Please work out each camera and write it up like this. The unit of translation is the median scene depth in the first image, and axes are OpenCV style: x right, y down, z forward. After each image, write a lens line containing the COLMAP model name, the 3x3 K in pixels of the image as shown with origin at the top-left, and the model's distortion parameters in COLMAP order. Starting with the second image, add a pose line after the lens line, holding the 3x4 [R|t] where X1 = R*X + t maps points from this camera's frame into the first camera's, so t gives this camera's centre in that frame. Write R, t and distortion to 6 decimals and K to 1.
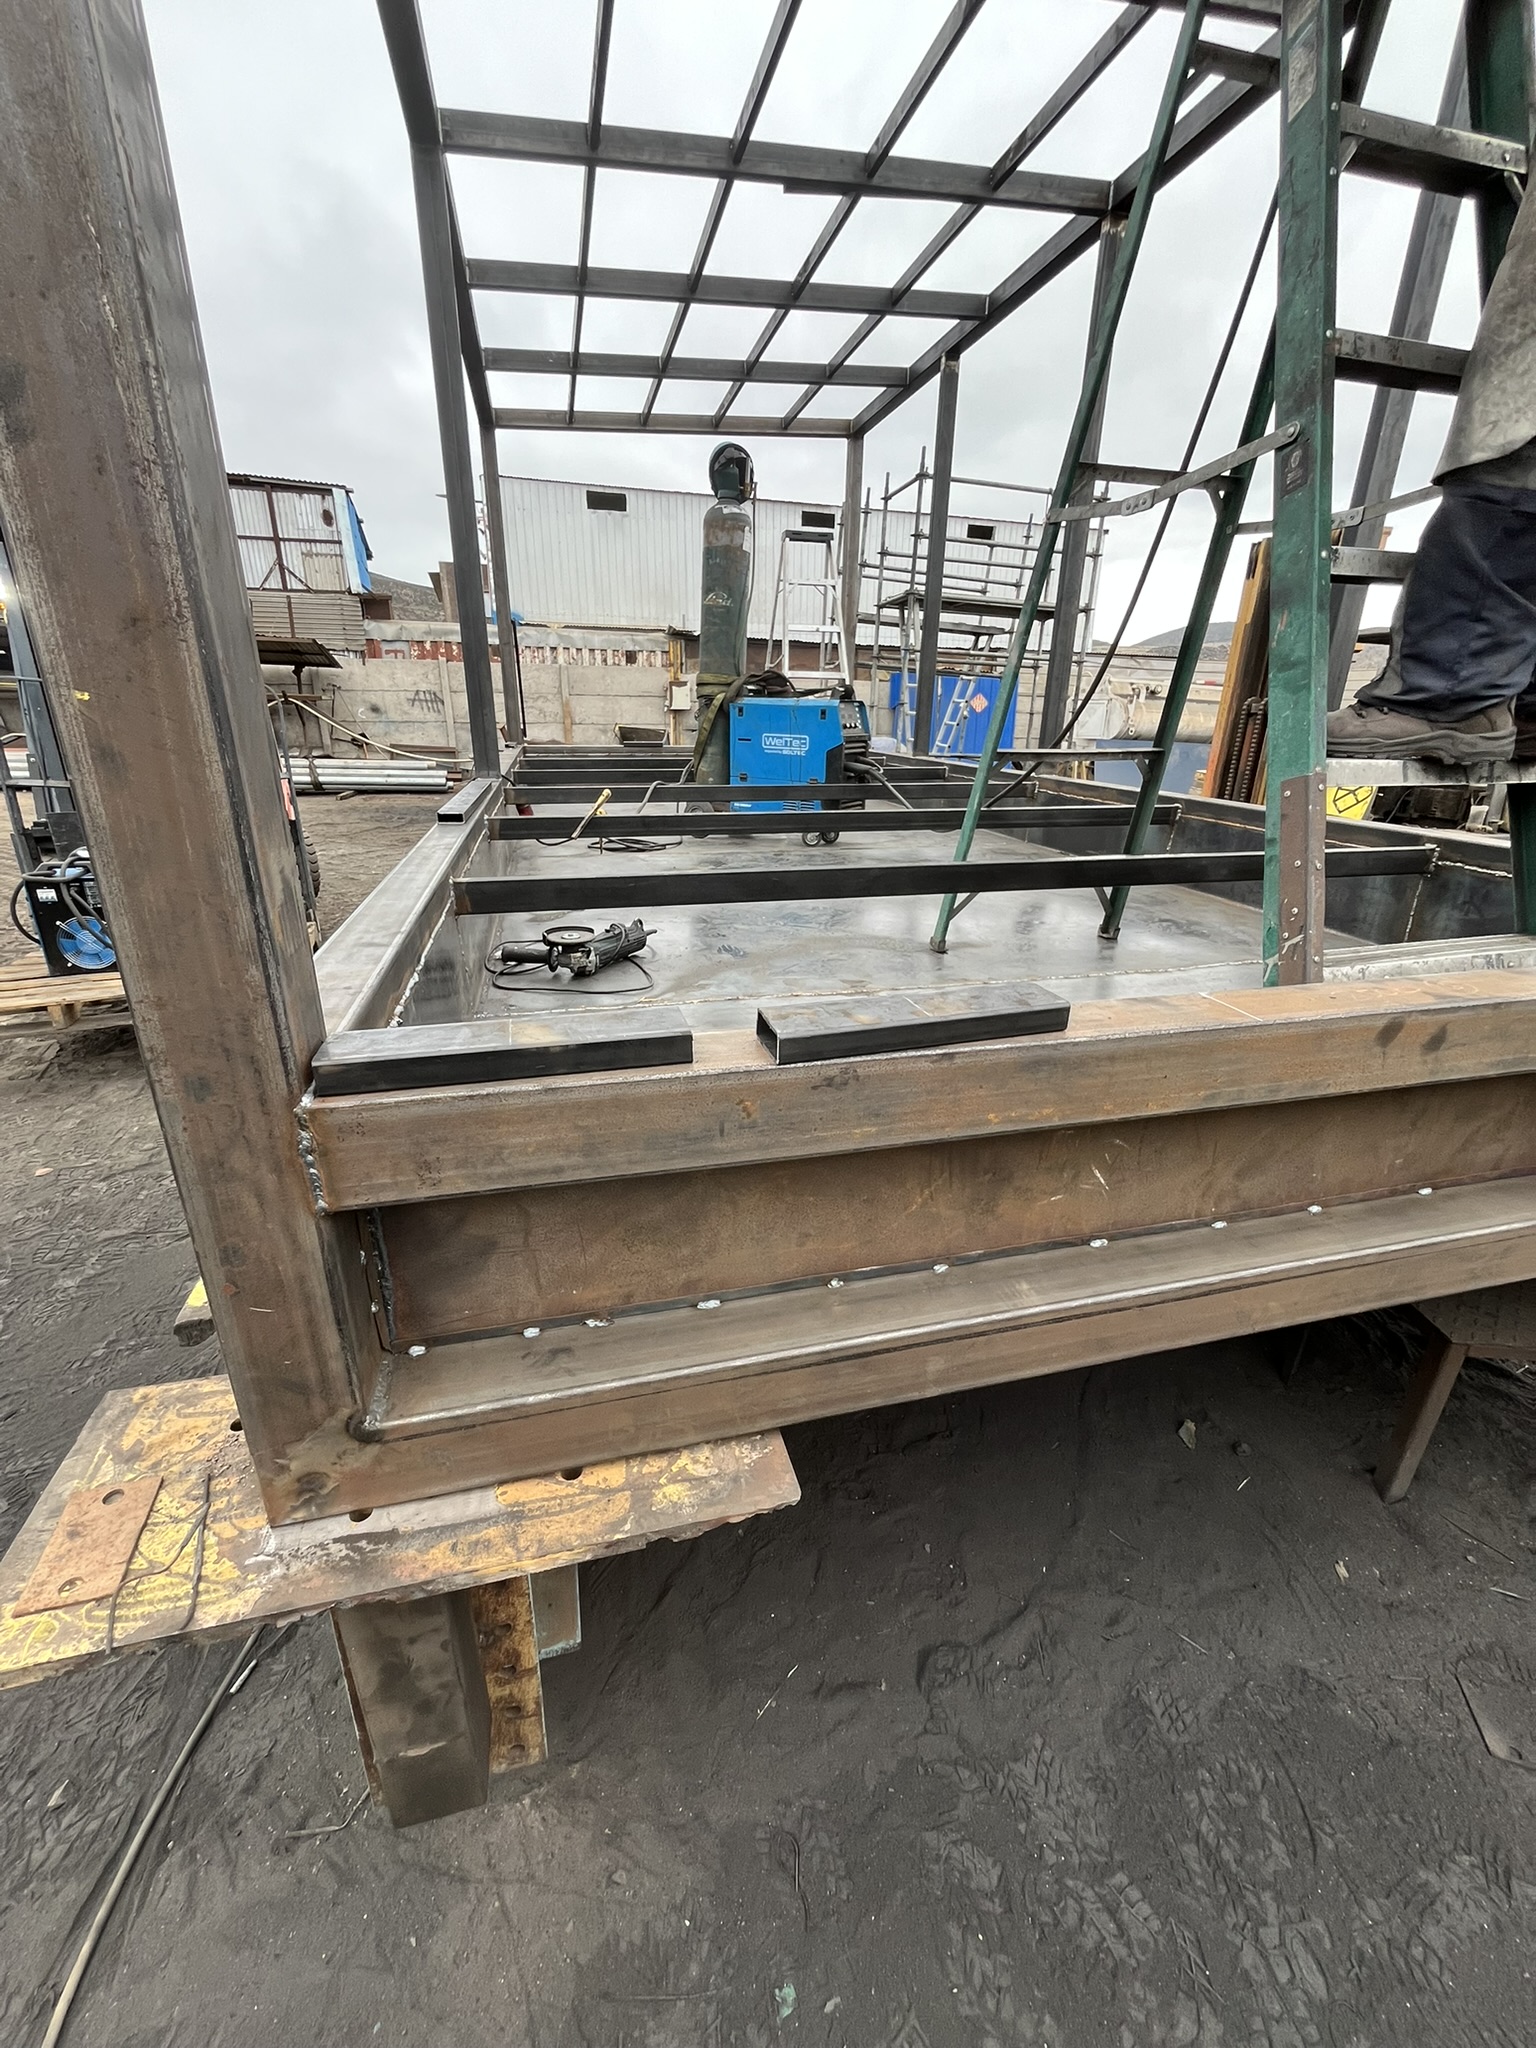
lens RADIAL K [[826.5, 0, 771.1], [0, 826.5, 1019.3], [0, 0, 1]] dist [-0.001910, -0.000440]
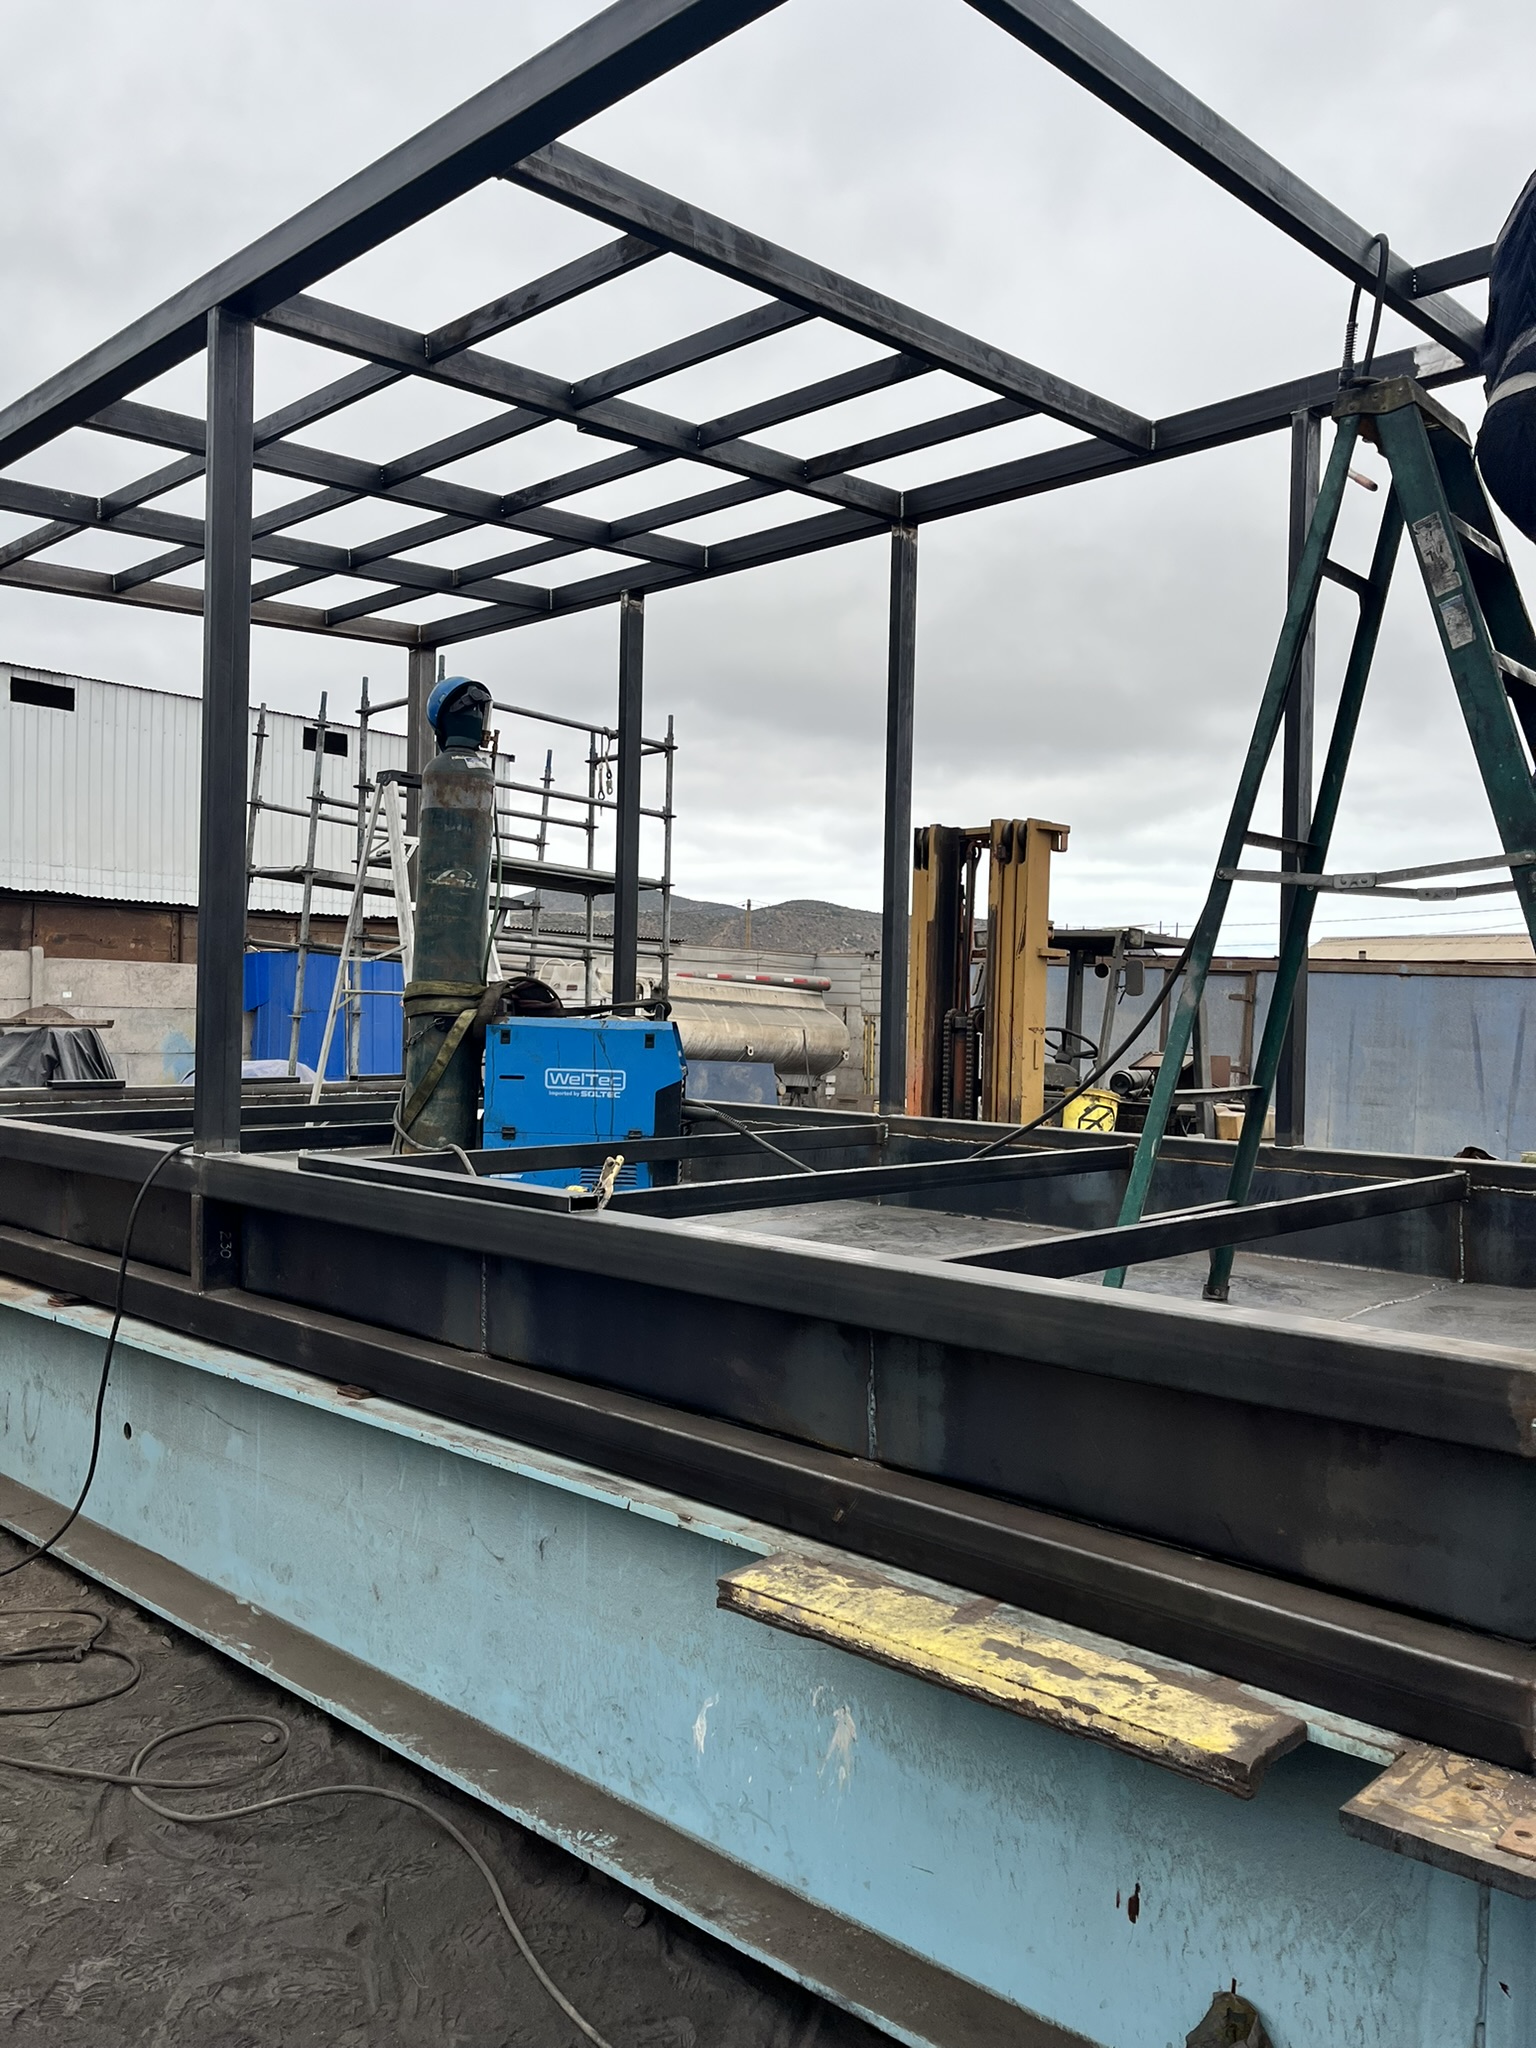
lens RADIAL K [[1525.9, 0, 767.2], [0, 1525.9, 1024.1], [0, 0, 1]] dist [0.044045, -0.082573]
pose [[0.847367, -0.000083, 0.531008, -0.483844], [0.179956, 0.940869, -0.287022, 0.002562], [-0.499585, 0.338771, 0.797276, -0.068873]]
